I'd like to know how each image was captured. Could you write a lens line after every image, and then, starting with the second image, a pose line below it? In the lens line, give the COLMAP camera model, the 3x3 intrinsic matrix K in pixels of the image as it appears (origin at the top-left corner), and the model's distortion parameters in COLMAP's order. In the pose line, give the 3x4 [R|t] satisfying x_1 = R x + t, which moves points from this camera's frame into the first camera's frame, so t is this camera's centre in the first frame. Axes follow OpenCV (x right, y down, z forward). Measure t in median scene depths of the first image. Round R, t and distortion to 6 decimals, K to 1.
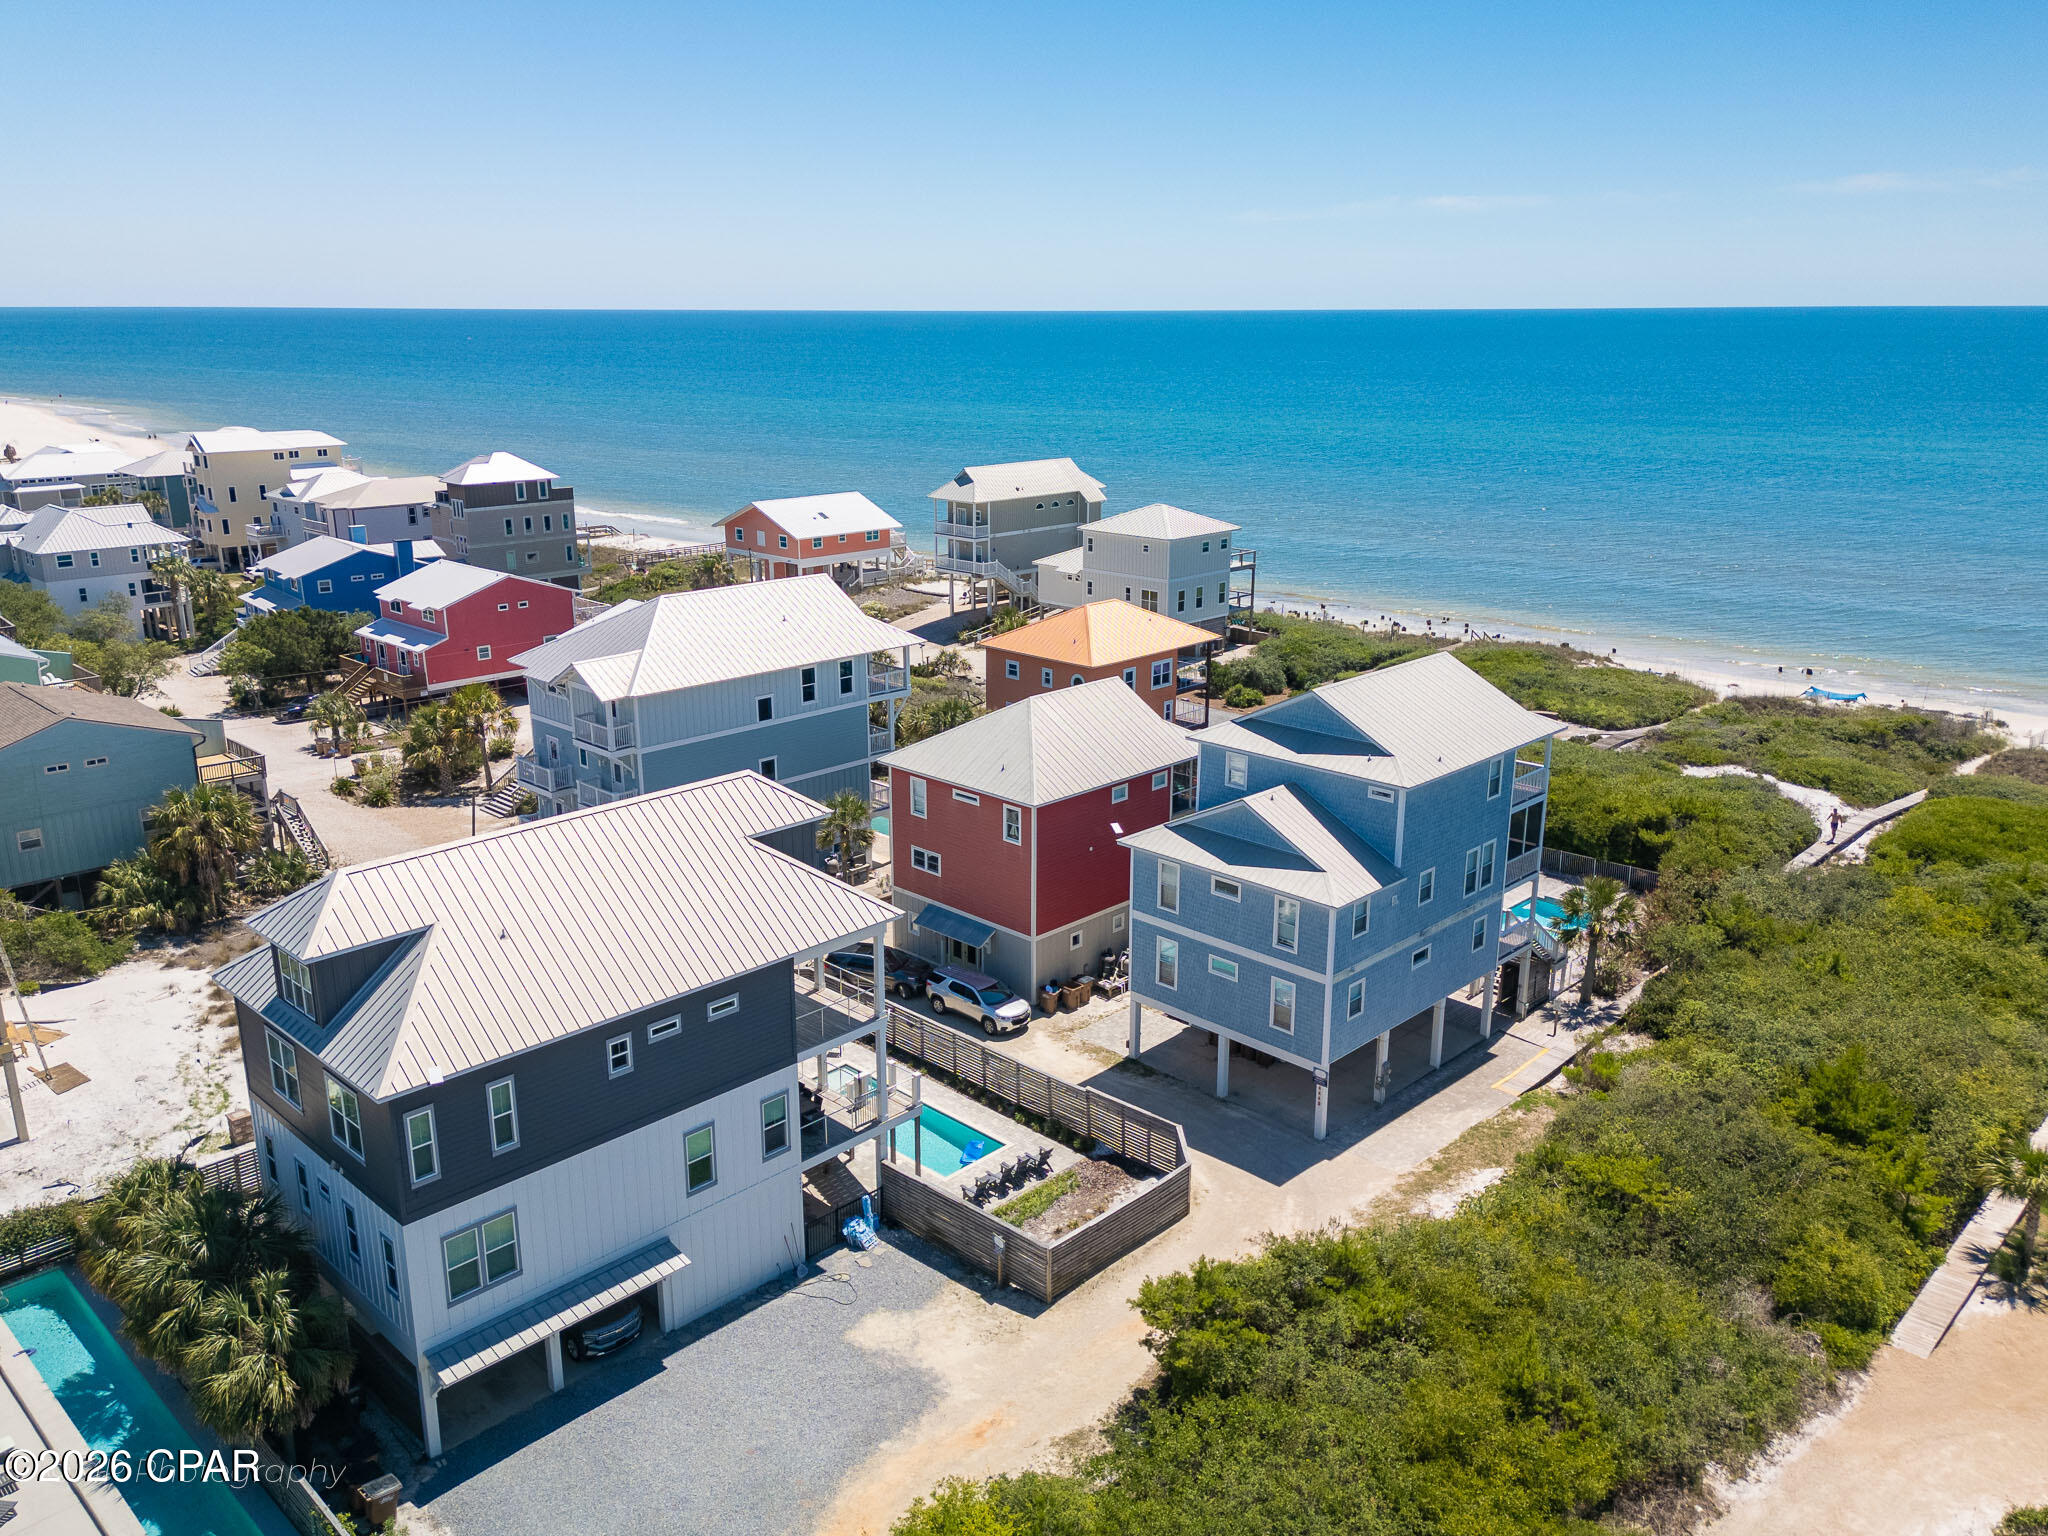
lens RADIAL K [[1603.4, 0, 1024.3], [0, 1603.4, 727.0], [0, 0, 1]] dist [-0.000164, -0.003484]
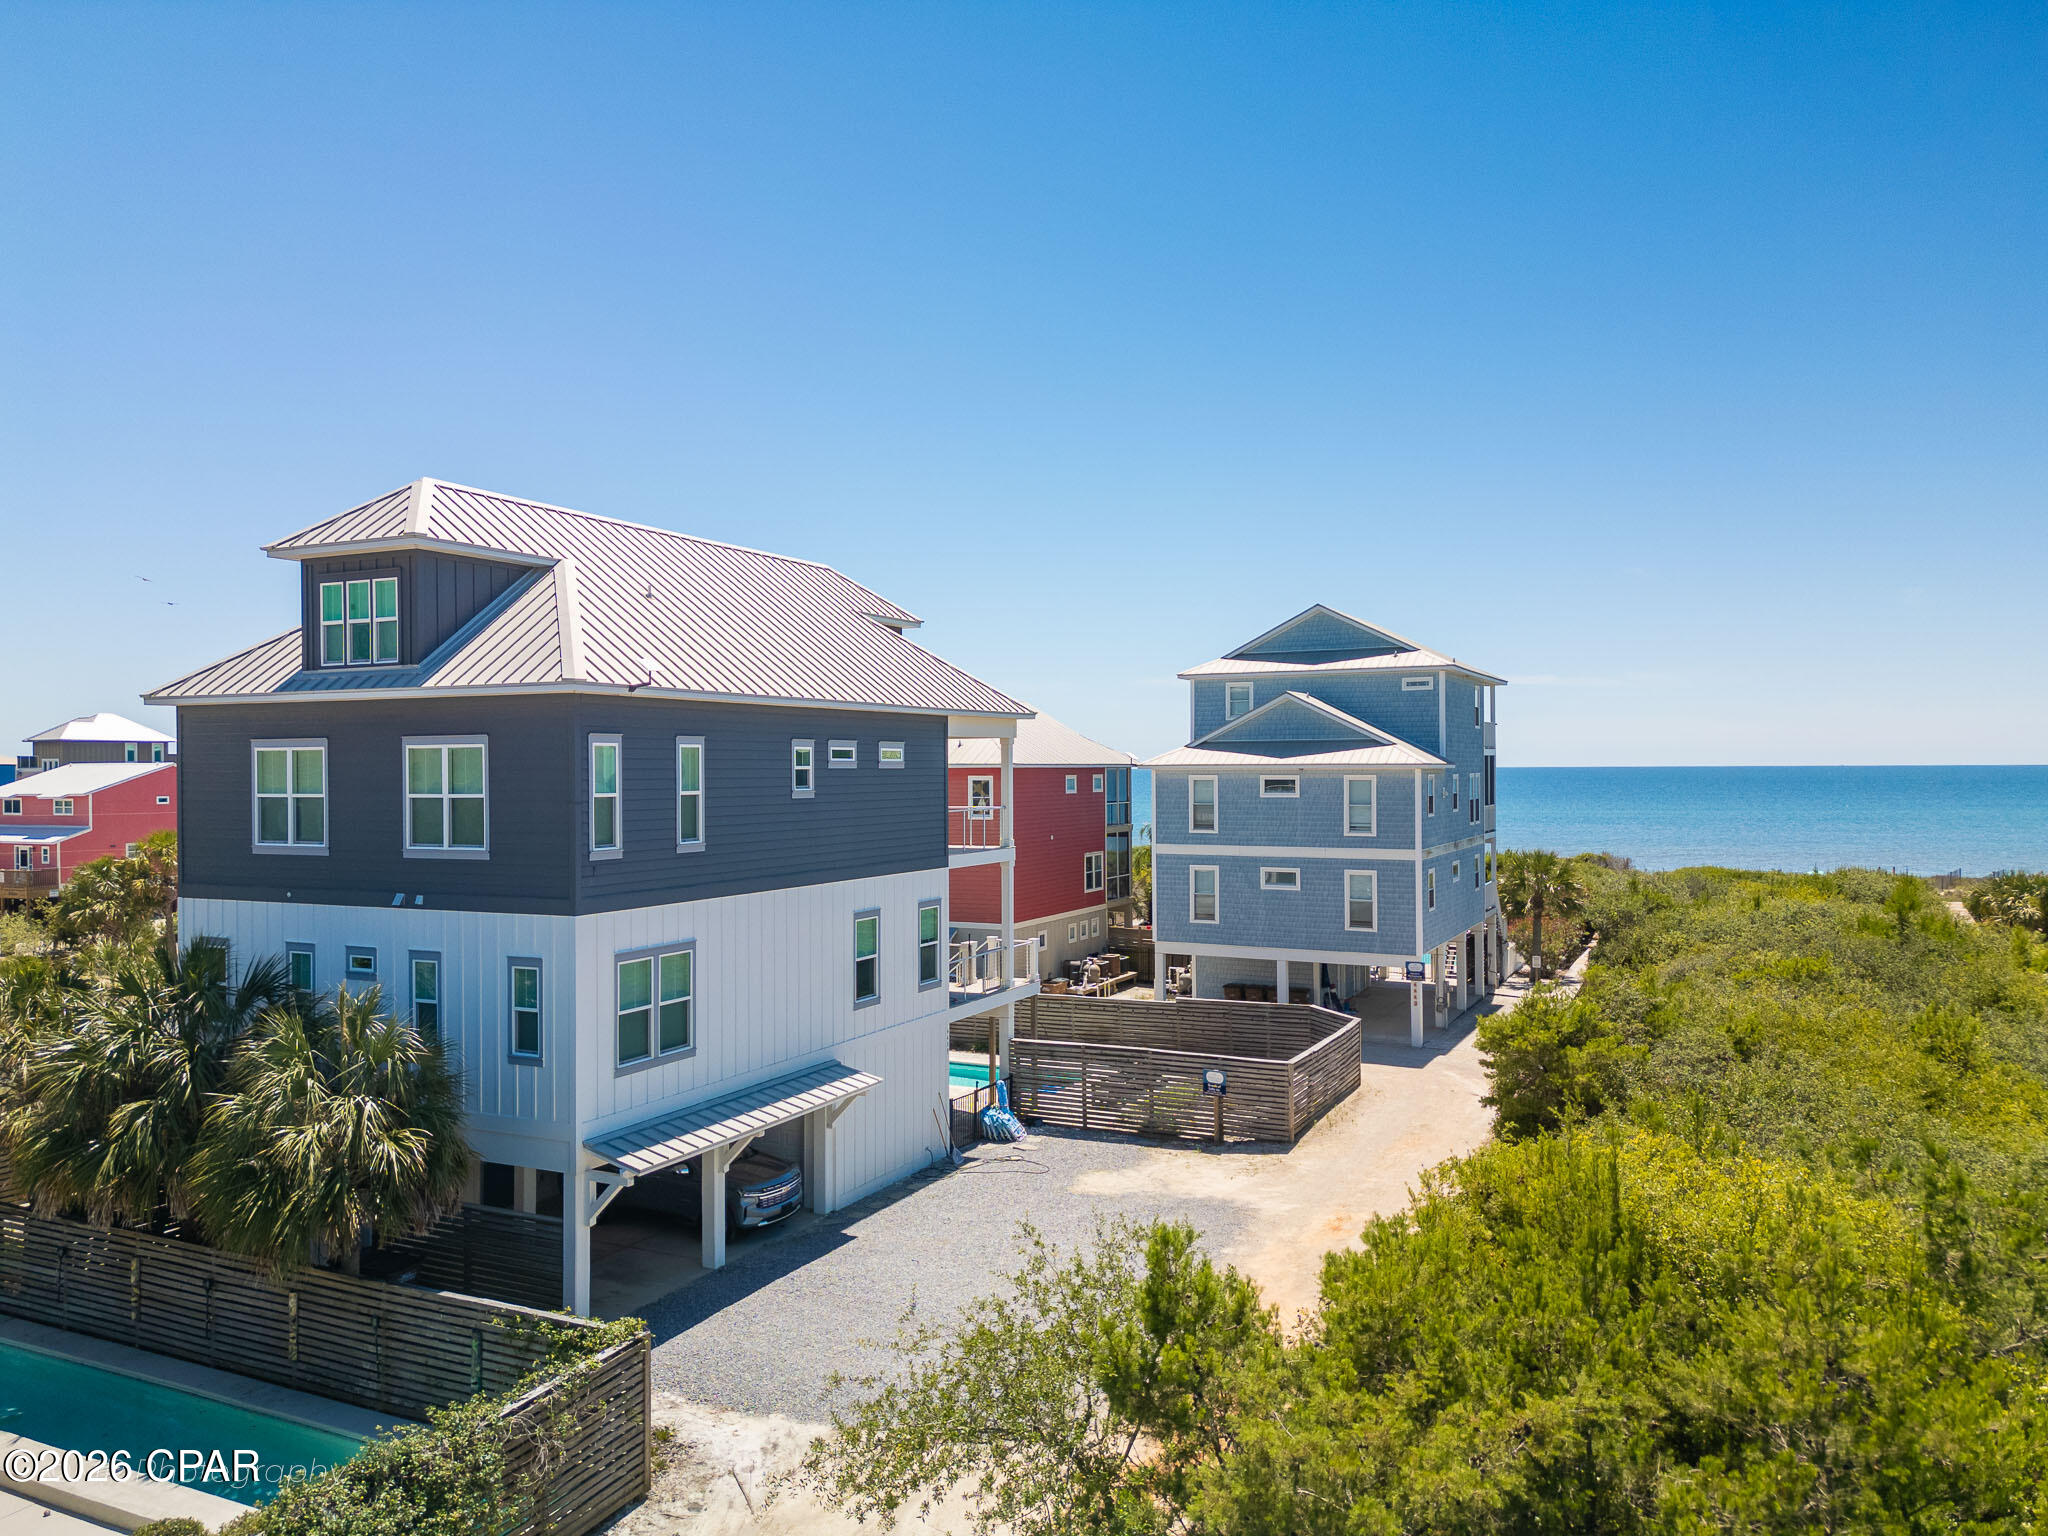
lens RADIAL K [[1471.8, 0, 1024.0], [0, 1471.8, 768.0], [0, 0, 1]] dist [0.013599, -0.001503]
pose [[0.950078, -0.001426, 0.312010, -0.319962], [0.083670, 0.964528, -0.250370, 0.333894], [-0.300585, 0.263977, 0.916496, 0.302273]]
